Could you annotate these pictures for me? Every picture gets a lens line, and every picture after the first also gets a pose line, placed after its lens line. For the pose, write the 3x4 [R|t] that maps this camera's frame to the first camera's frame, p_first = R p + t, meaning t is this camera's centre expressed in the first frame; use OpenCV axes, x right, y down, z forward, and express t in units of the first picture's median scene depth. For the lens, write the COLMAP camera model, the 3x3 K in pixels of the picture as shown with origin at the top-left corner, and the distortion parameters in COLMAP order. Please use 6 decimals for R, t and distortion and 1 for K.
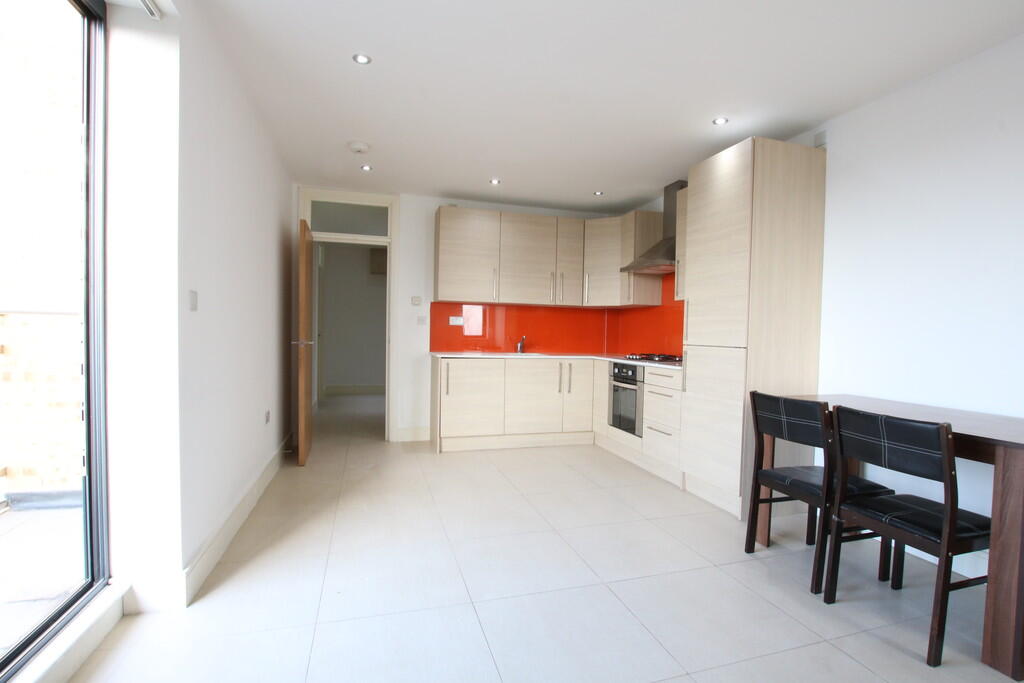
lens RADIAL K [[481.7, 0, 513.1], [0, 481.7, 349.0], [0, 0, 1]] dist [-0.033103, 0.001066]
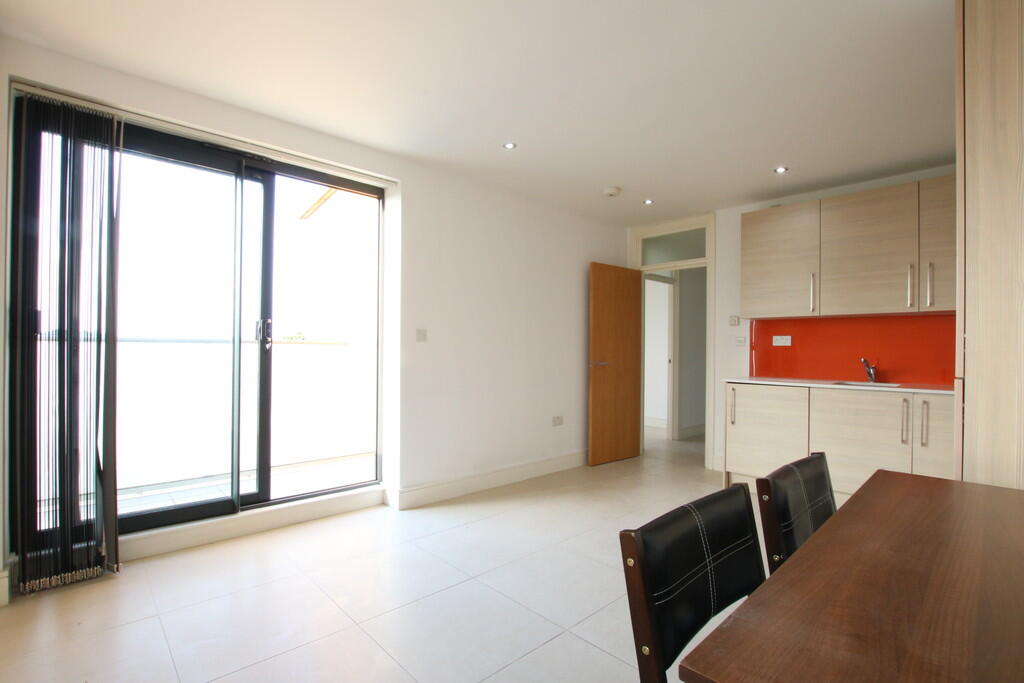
lens RADIAL K [[481.7, 0, 513.1], [0, 481.7, 349.0], [0, 0, 1]] dist [-0.033103, 0.001066]
pose [[0.450787, -0.019460, -0.892419, 0.464187], [-0.030332, 0.998851, -0.037103, 0.000878], [0.892116, 0.043795, 0.449679, 0.236916]]
